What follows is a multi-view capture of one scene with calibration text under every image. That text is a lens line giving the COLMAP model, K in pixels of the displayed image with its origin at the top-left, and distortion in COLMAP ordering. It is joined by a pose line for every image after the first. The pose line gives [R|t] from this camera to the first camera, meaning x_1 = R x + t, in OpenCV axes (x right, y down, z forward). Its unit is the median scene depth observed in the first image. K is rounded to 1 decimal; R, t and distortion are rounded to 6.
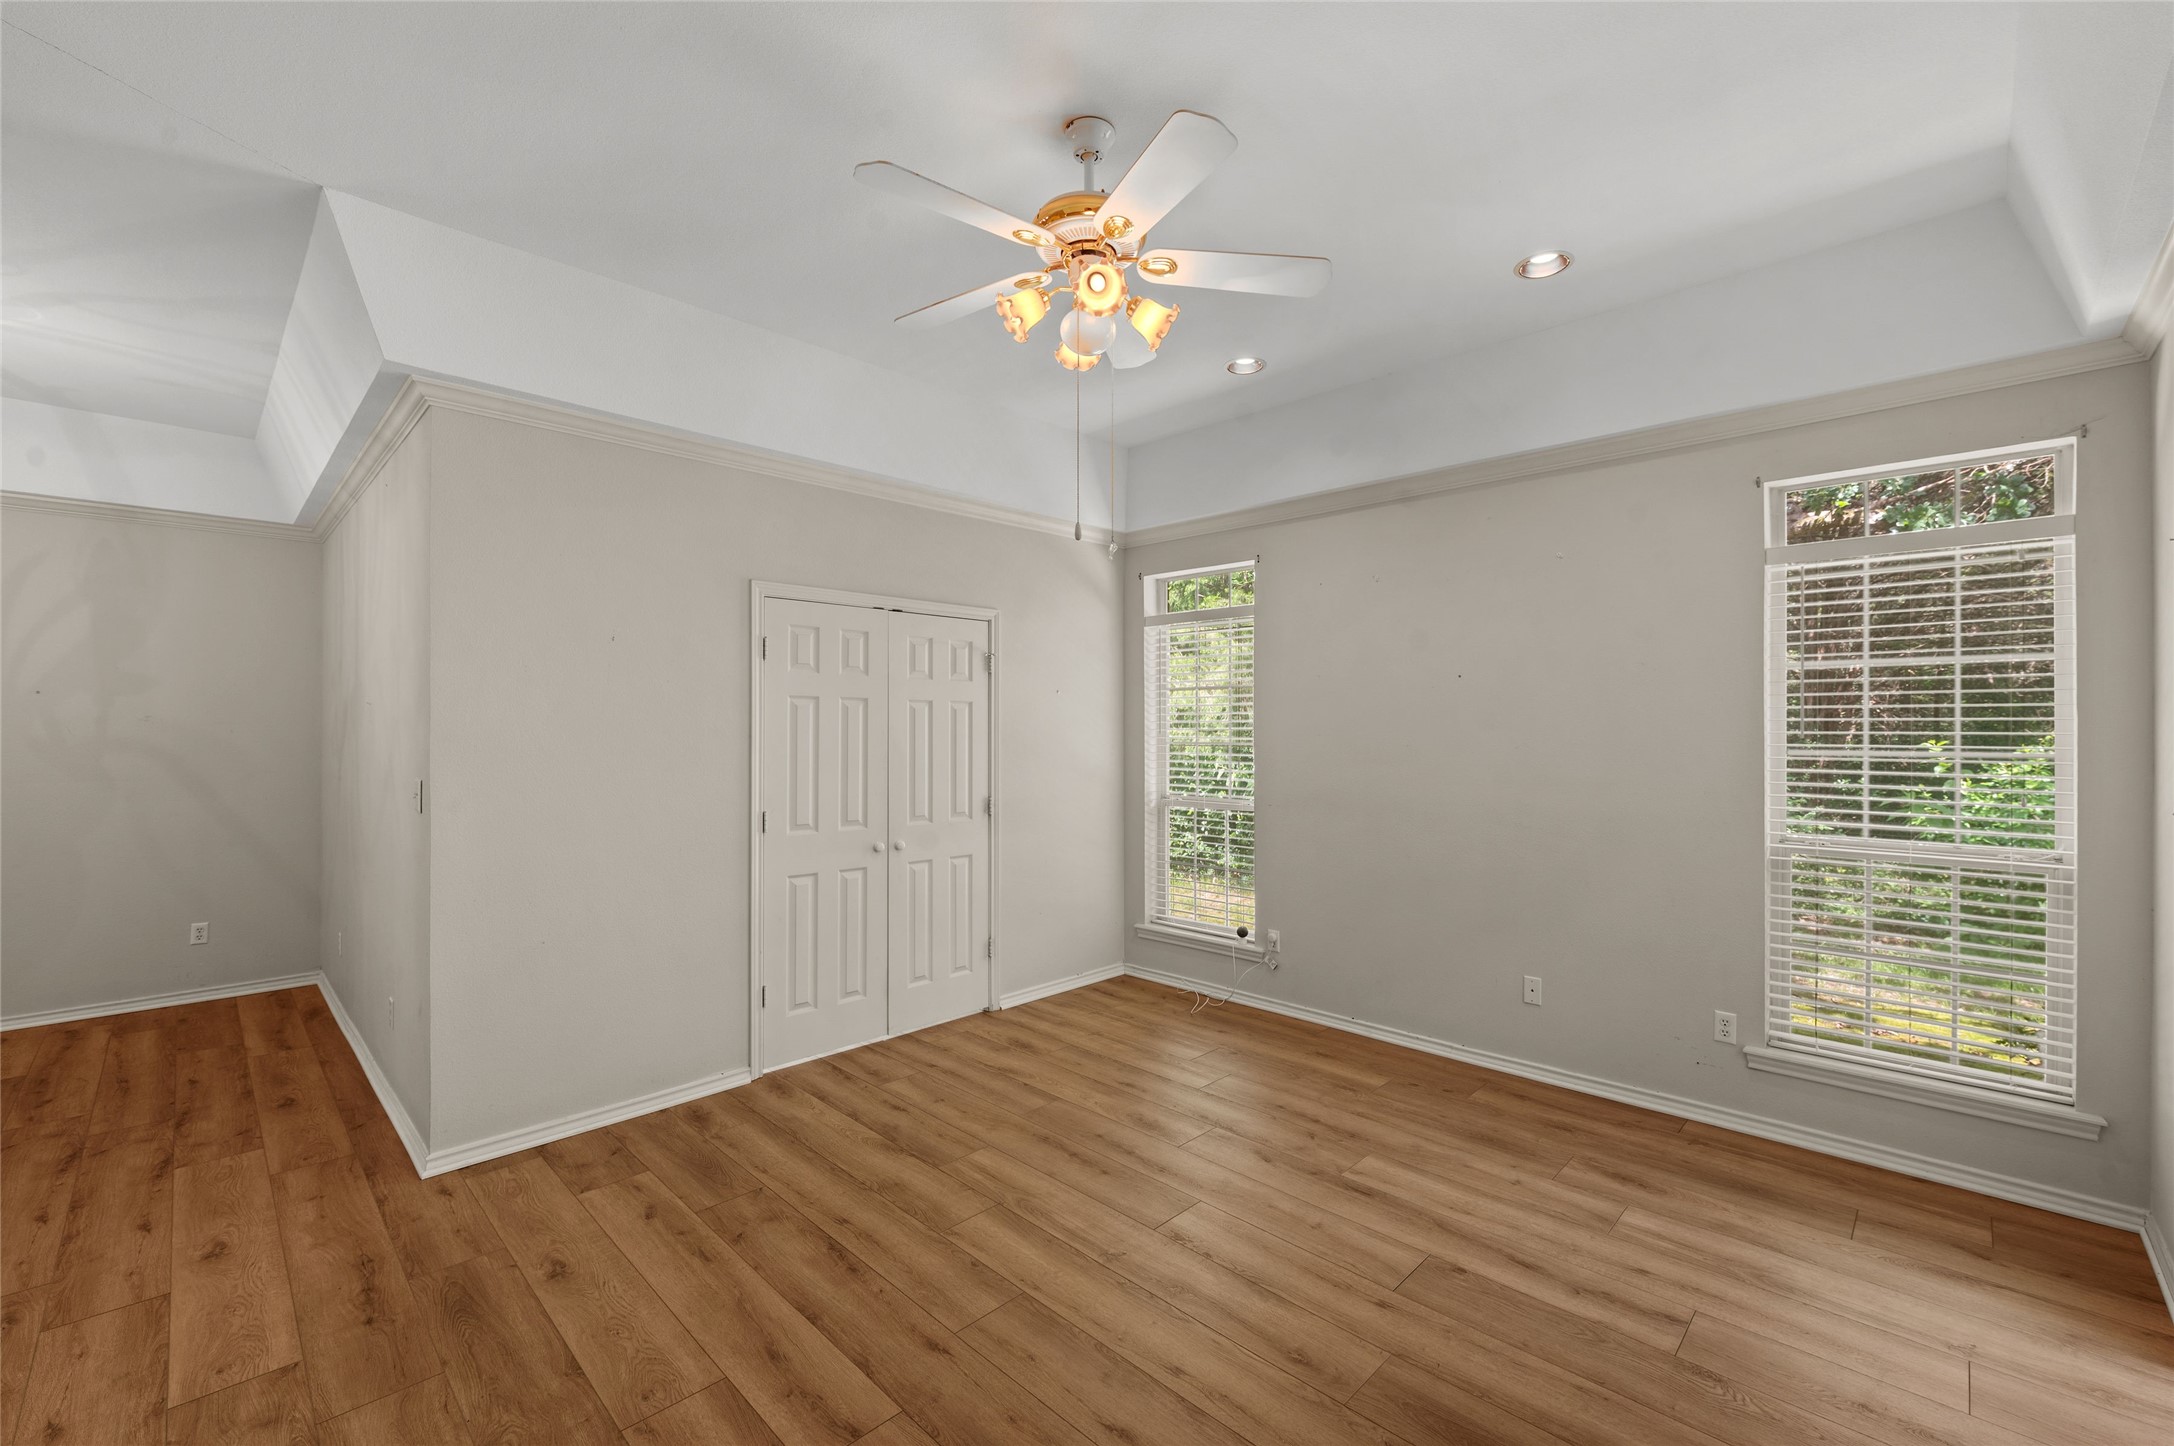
lens RADIAL K [[927.5, 0, 1088.6], [0, 927.5, 724.9], [0, 0, 1]] dist [-0.009897, 0.000609]
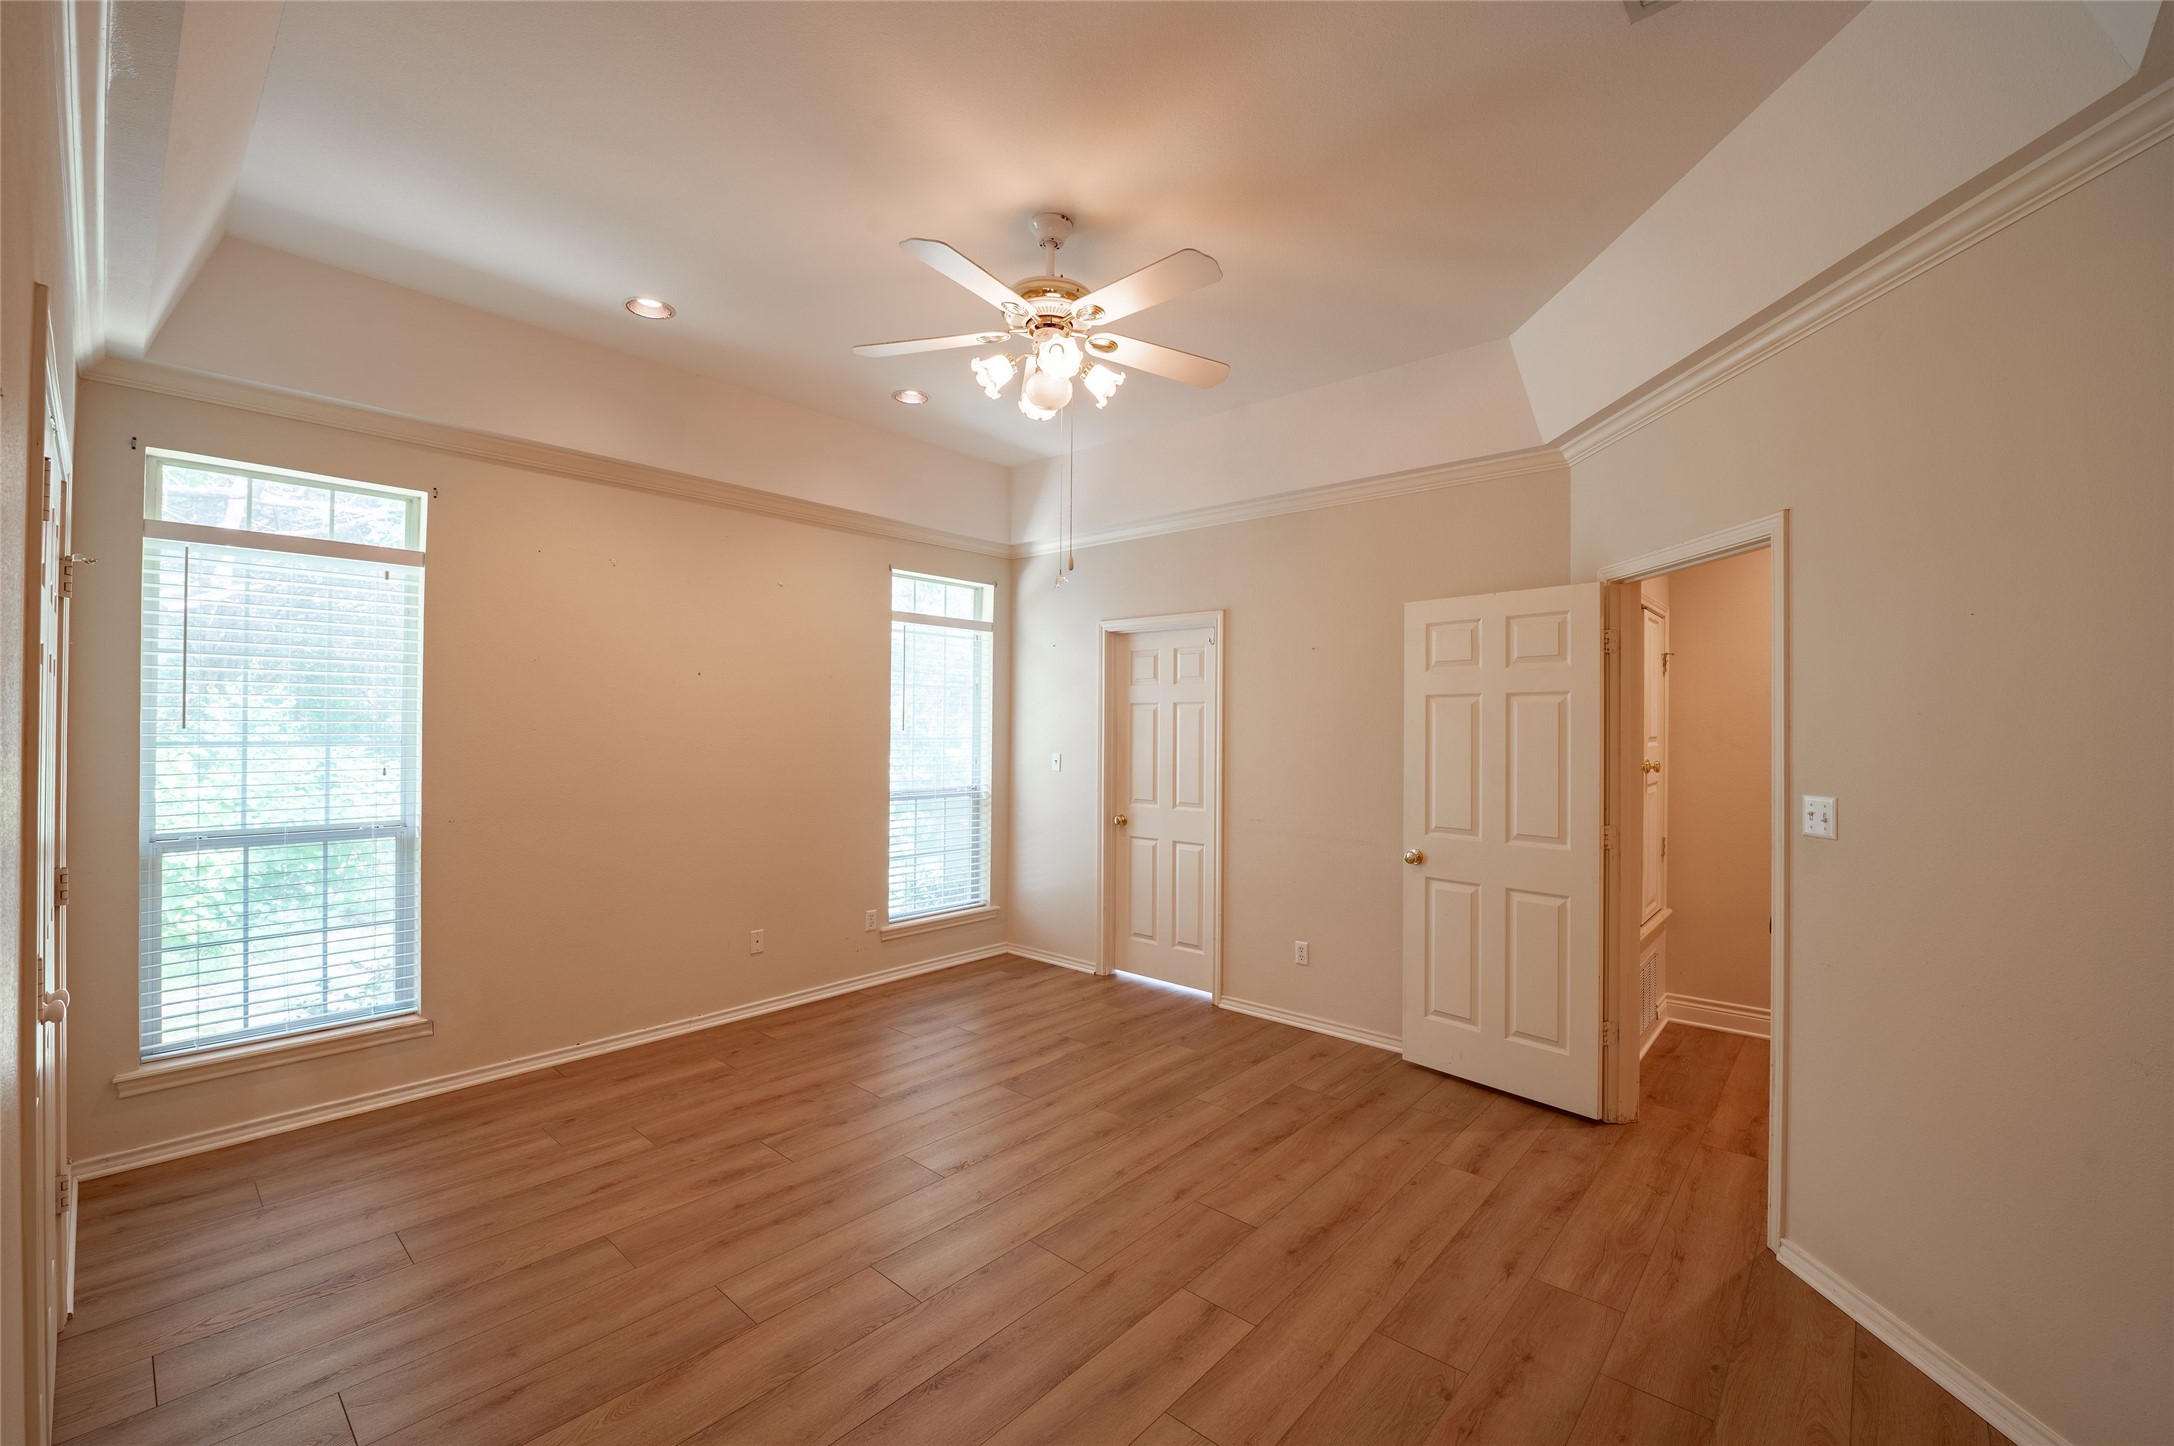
lens RADIAL K [[927.5, 0, 1088.6], [0, 927.5, 721.9], [0, 0, 1]] dist [-0.009897, 0.000609]
pose [[-0.079316, 0.001120, 0.996849, -0.945626], [-0.011240, 0.999935, -0.002018, -0.007270], [-0.996786, -0.011365, -0.079298, 0.816748]]
